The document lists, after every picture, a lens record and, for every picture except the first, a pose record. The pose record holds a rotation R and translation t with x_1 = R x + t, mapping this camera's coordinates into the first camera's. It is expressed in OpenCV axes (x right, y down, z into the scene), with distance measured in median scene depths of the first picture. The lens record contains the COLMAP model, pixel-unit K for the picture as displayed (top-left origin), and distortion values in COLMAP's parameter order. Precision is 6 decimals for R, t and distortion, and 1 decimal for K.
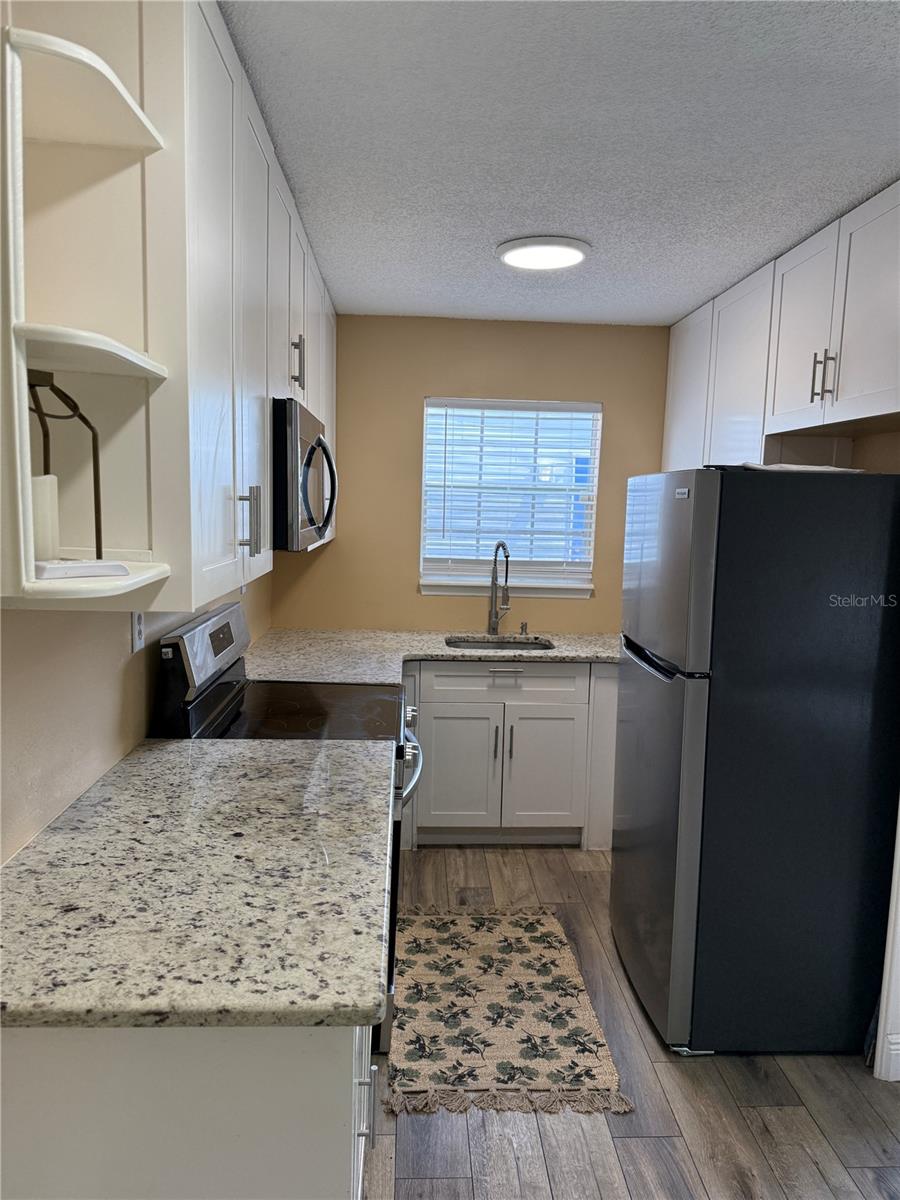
lens RADIAL K [[843.6, 0, 450.0], [0, 843.6, 600.0], [0, 0, 1]] dist [0.045228, -0.042877]
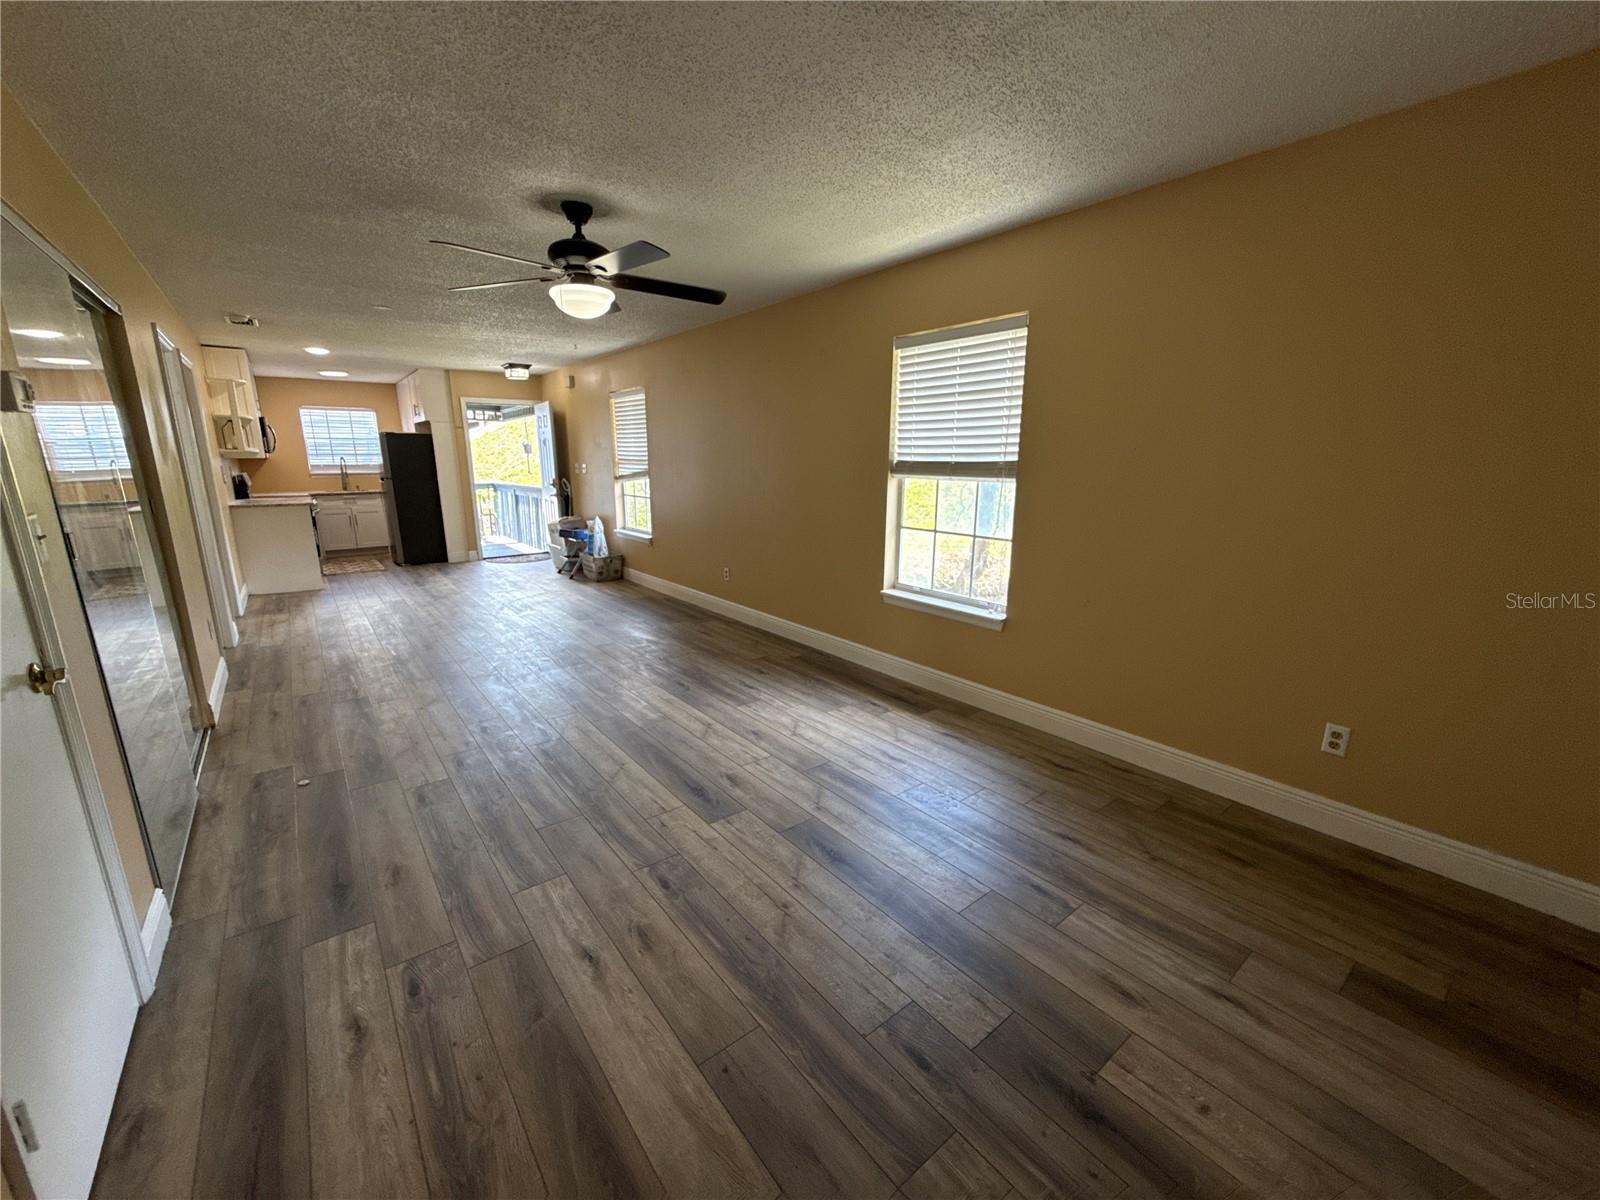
lens RADIAL K [[638.1, 0, 795.8], [0, 638.1, 604.9], [0, 0, 1]] dist [-0.002338, 0.000138]
pose [[0.816219, -0.158050, 0.555704, 0.058083], [0.090991, 0.985016, 0.146505, 0.408541], [-0.570533, -0.069016, 0.818370, -2.807641]]
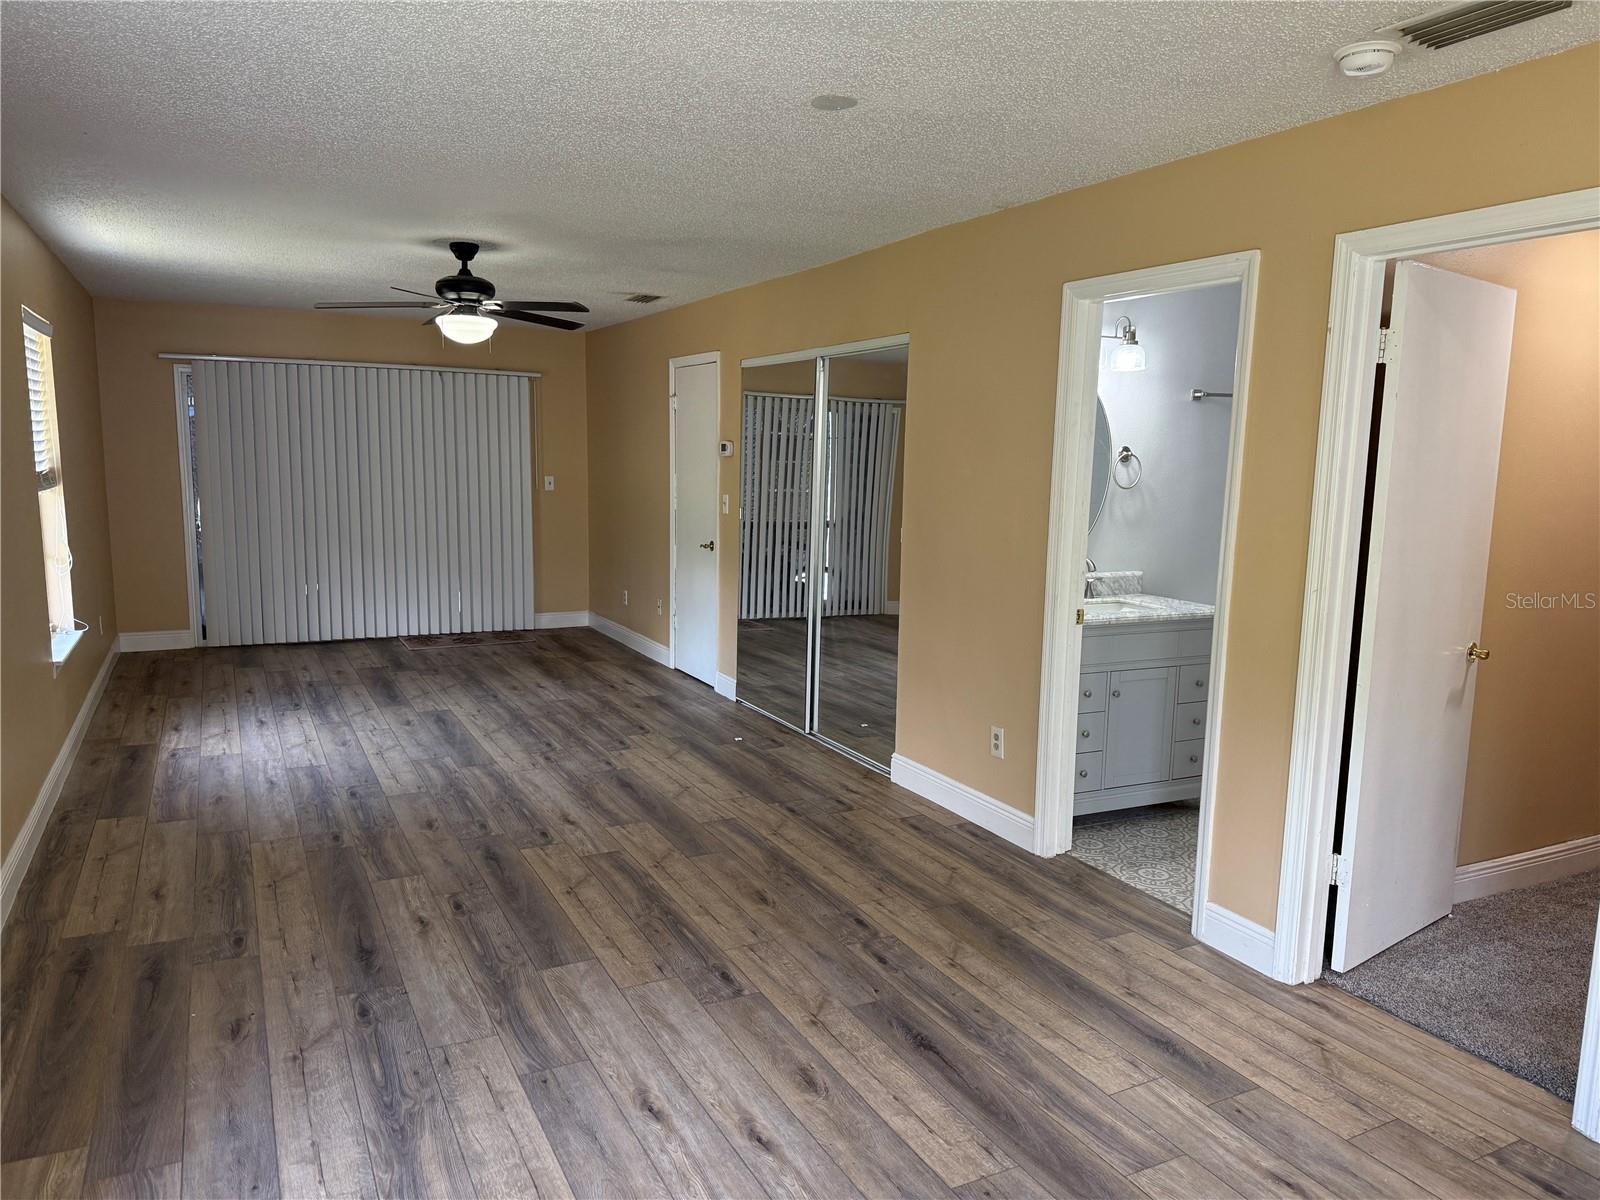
lens RADIAL K [[1123.5, 0, 805.3], [0, 1123.5, 610.1], [0, 0, 1]] dist [0.103435, -0.152779]
pose [[-0.909777, 0.016922, -0.414753, 0.756807], [-0.090823, 0.966844, 0.238672, -0.033820], [0.405040, 0.254807, -0.878075, 0.527415]]
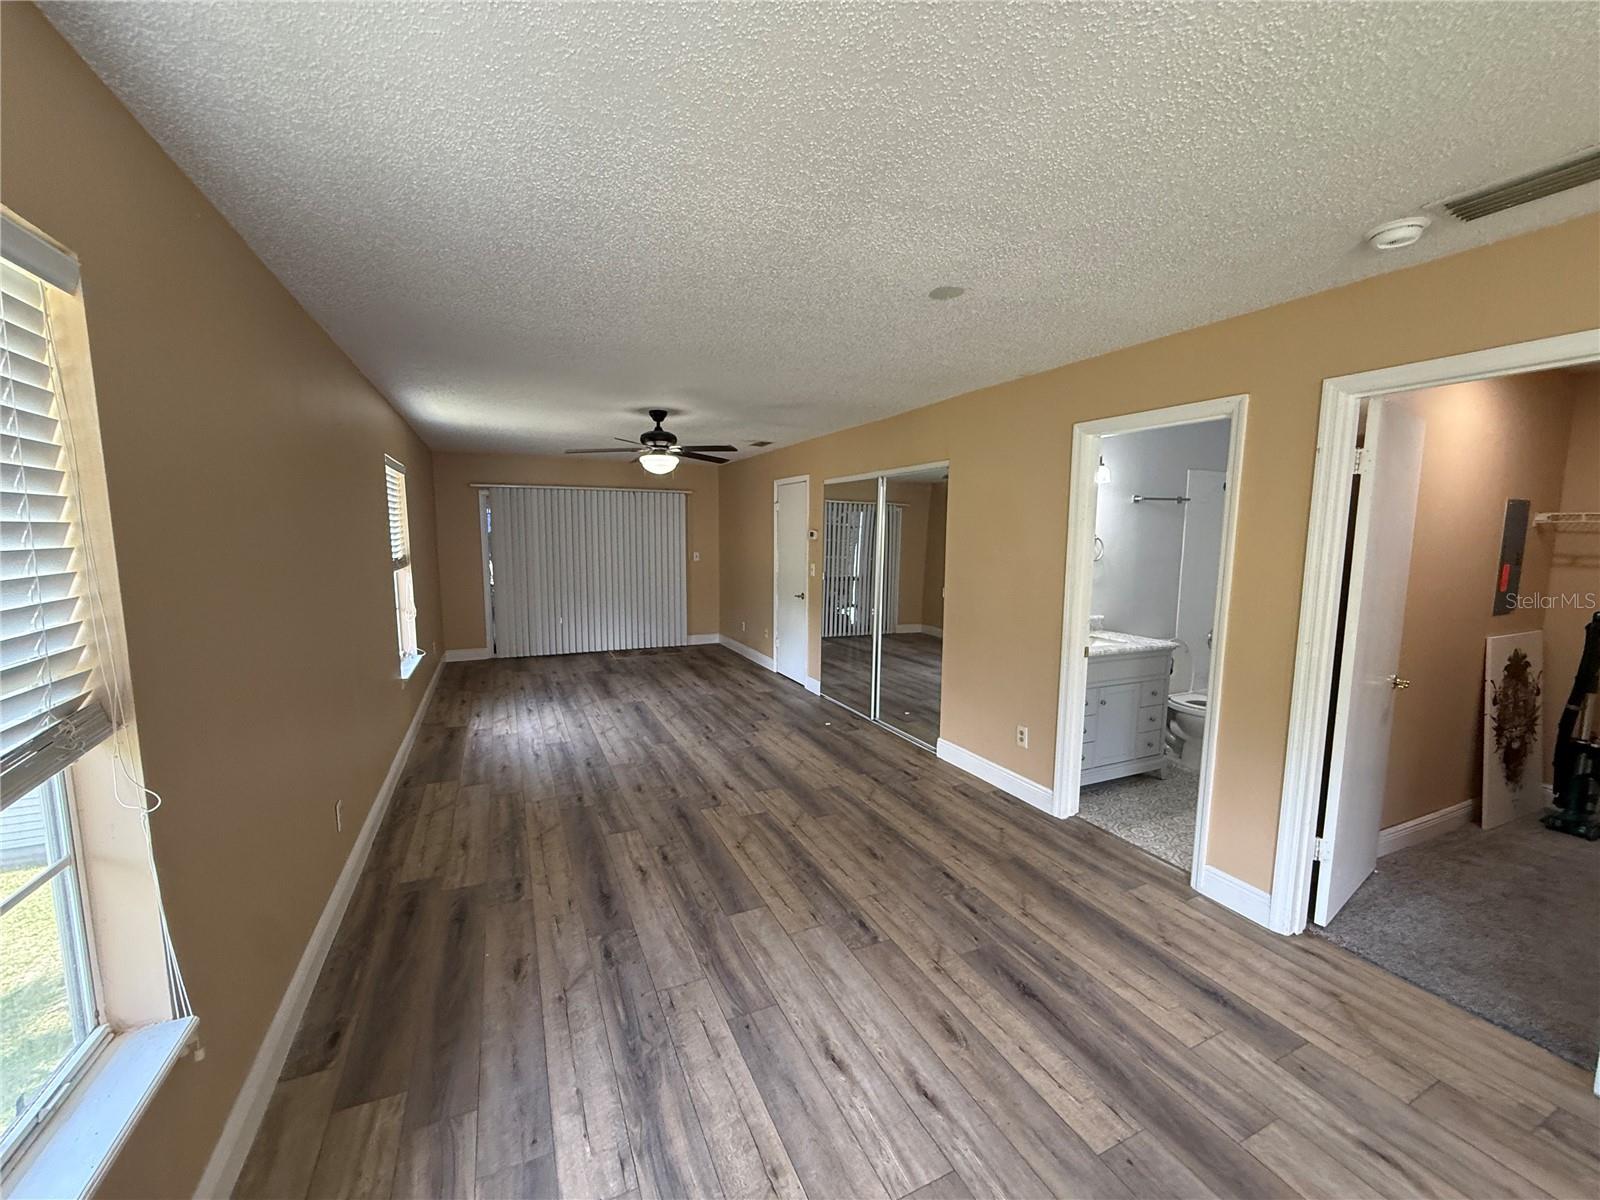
lens RADIAL K [[638.1, 0, 795.8], [0, 638.1, 604.9], [0, 0, 1]] dist [-0.002338, 0.000138]
pose [[-0.927129, 0.011672, -0.374561, 0.775733], [-0.074638, 0.973738, 0.215089, -0.008042], [0.367234, 0.227372, -0.901910, 0.212181]]
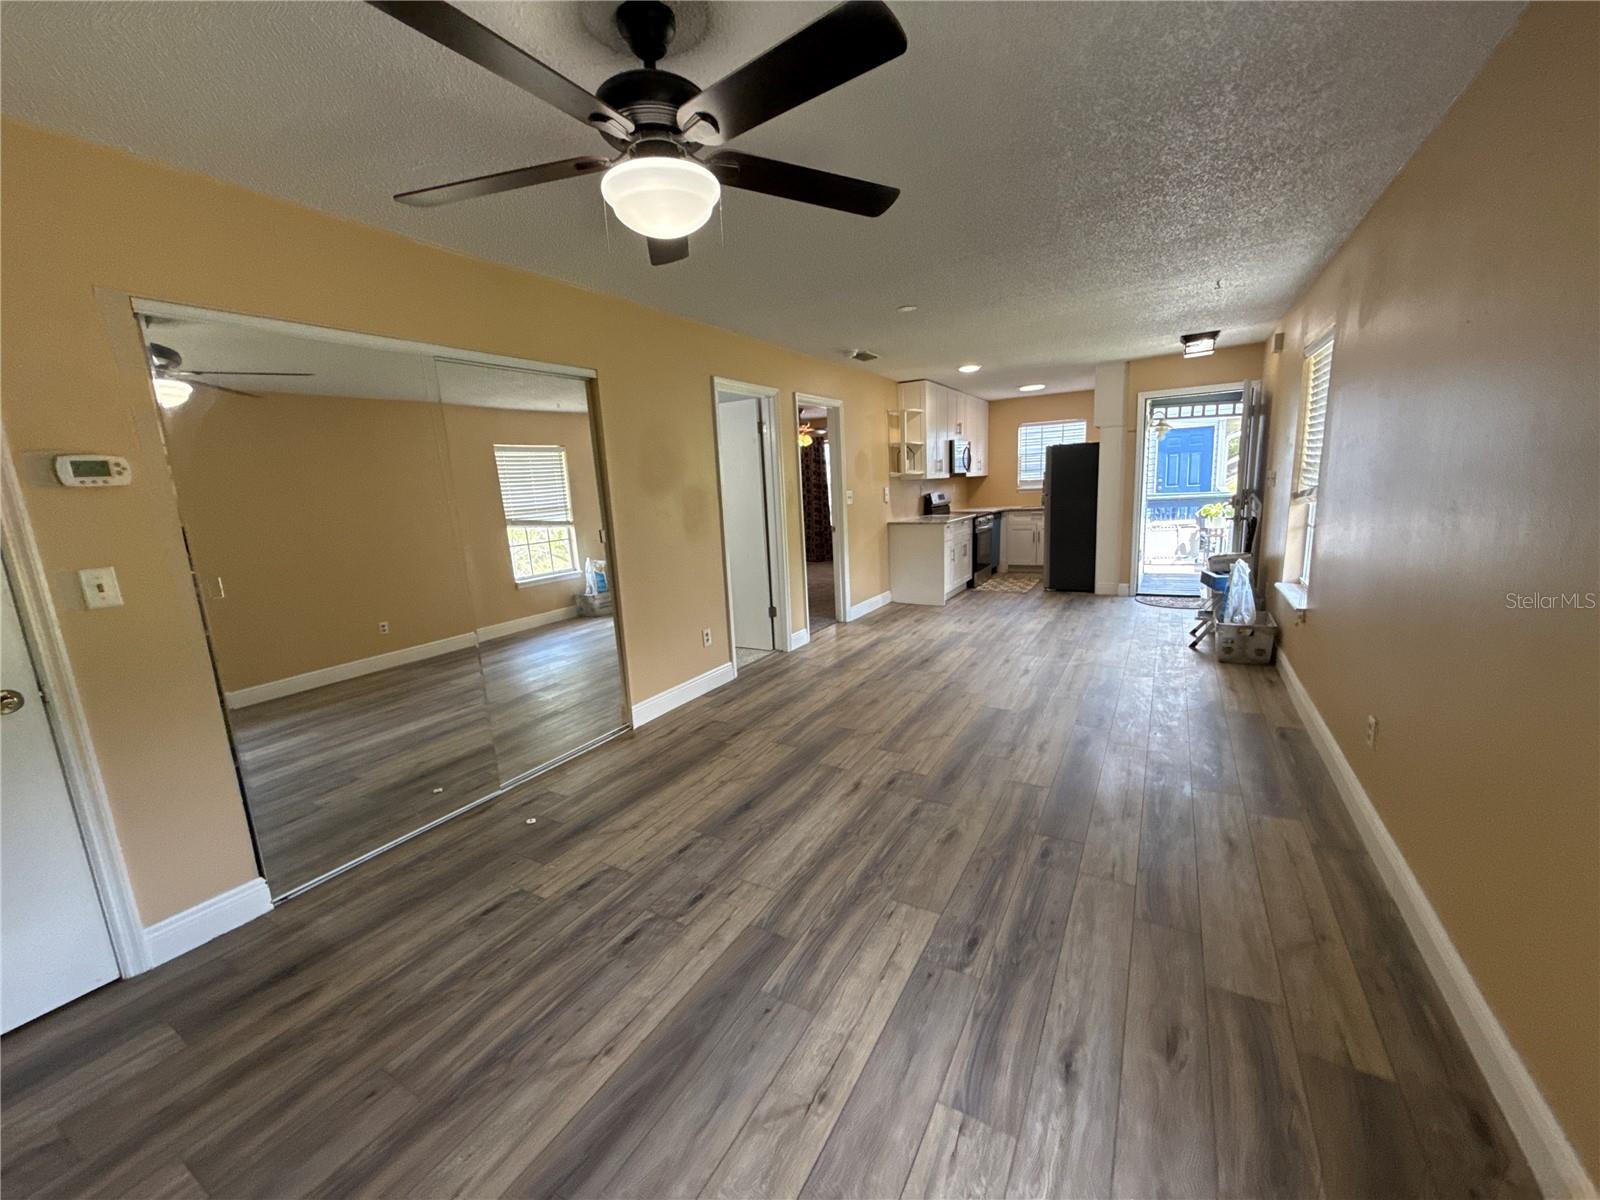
lens RADIAL K [[636.9, 0, 795.0], [0, 636.9, 603.9], [0, 0, 1]] dist [0.000200, 0.000146]
pose [[0.837723, 0.032483, -0.545128, 0.878060], [0.008673, 0.997312, 0.072757, 0.343974], [0.546027, -0.065678, 0.835189, -2.110333]]
